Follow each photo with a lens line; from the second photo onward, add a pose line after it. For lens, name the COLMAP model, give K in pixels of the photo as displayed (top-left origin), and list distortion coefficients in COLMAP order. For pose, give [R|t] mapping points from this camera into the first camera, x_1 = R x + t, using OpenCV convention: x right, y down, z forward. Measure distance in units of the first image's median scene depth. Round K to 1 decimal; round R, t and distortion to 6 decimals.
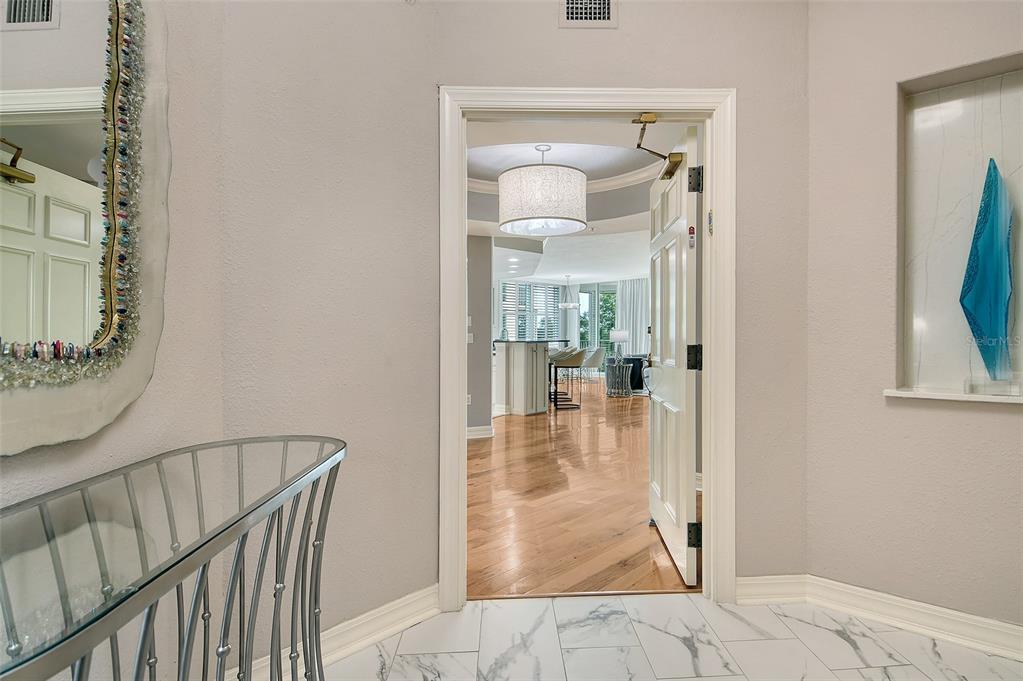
lens RADIAL K [[541.1, 0, 530.8], [0, 541.1, 328.3], [0, 0, 1]] dist [0.054021, -0.045464]
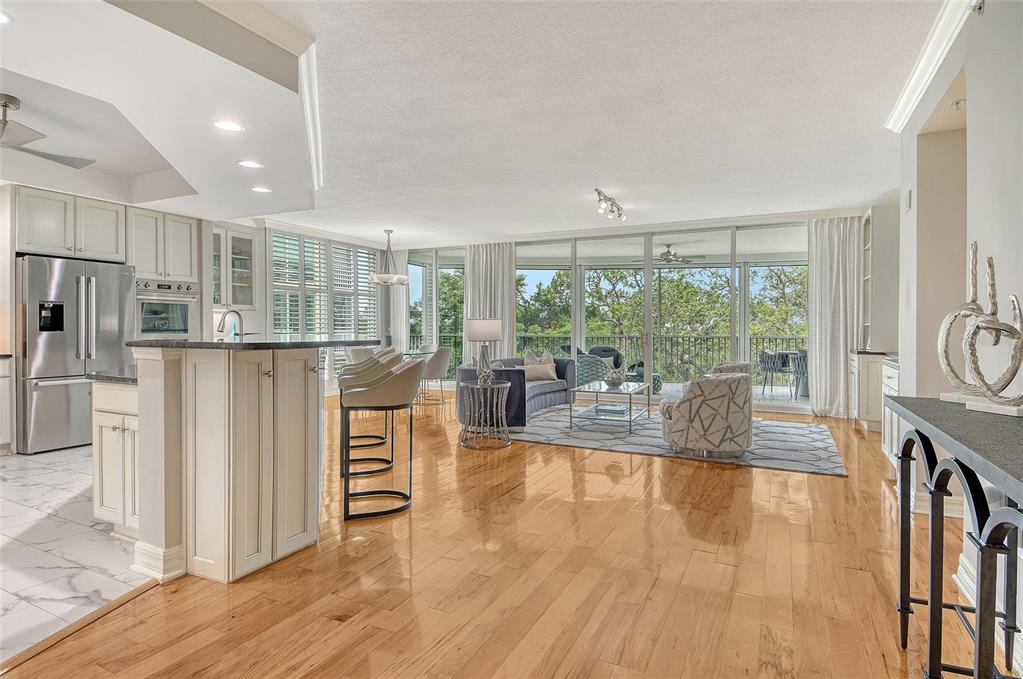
lens RADIAL K [[548.1, 0, 512.4], [0, 548.1, 328.3], [0, 0, 1]] dist [0.001241, 0.000156]
pose [[0.962468, -0.000777, 0.271394, 0.032731], [-0.002837, 0.999912, 0.012925, 0.005578], [-0.271381, -0.013210, 0.962381, 0.349204]]
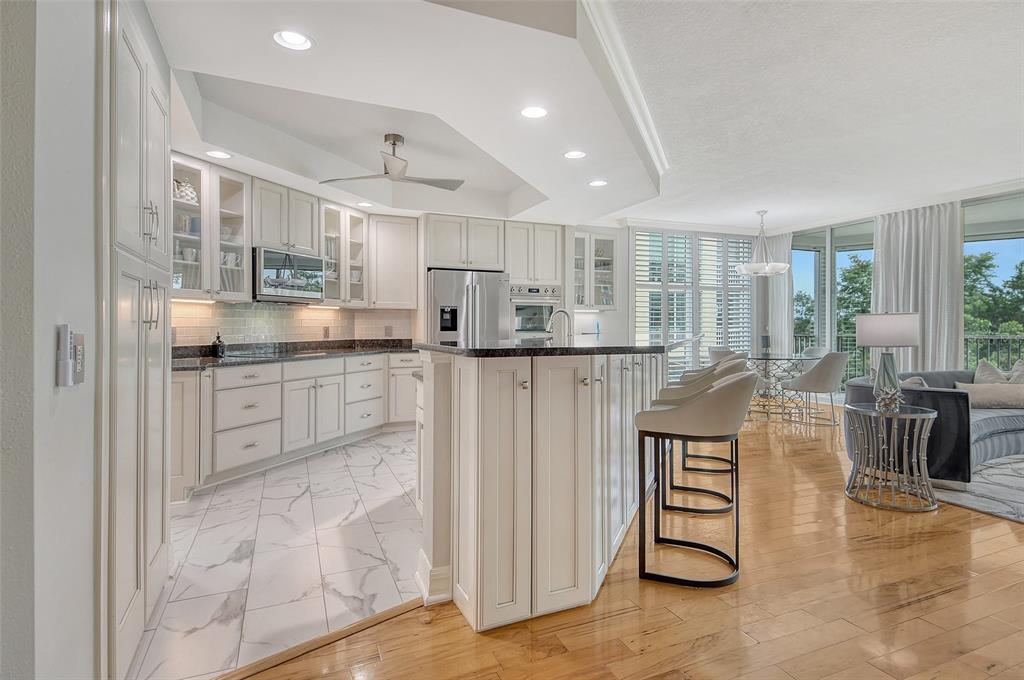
lens RADIAL K [[541.9, 0, 508.4], [0, 541.9, 328.9], [0, 0, 1]] dist [0.086872, -0.054284]
pose [[0.913816, -0.002702, -0.406119, 0.060665], [0.009313, 0.999854, 0.014304, 0.005681], [0.406021, -0.016854, 0.913708, 0.407775]]
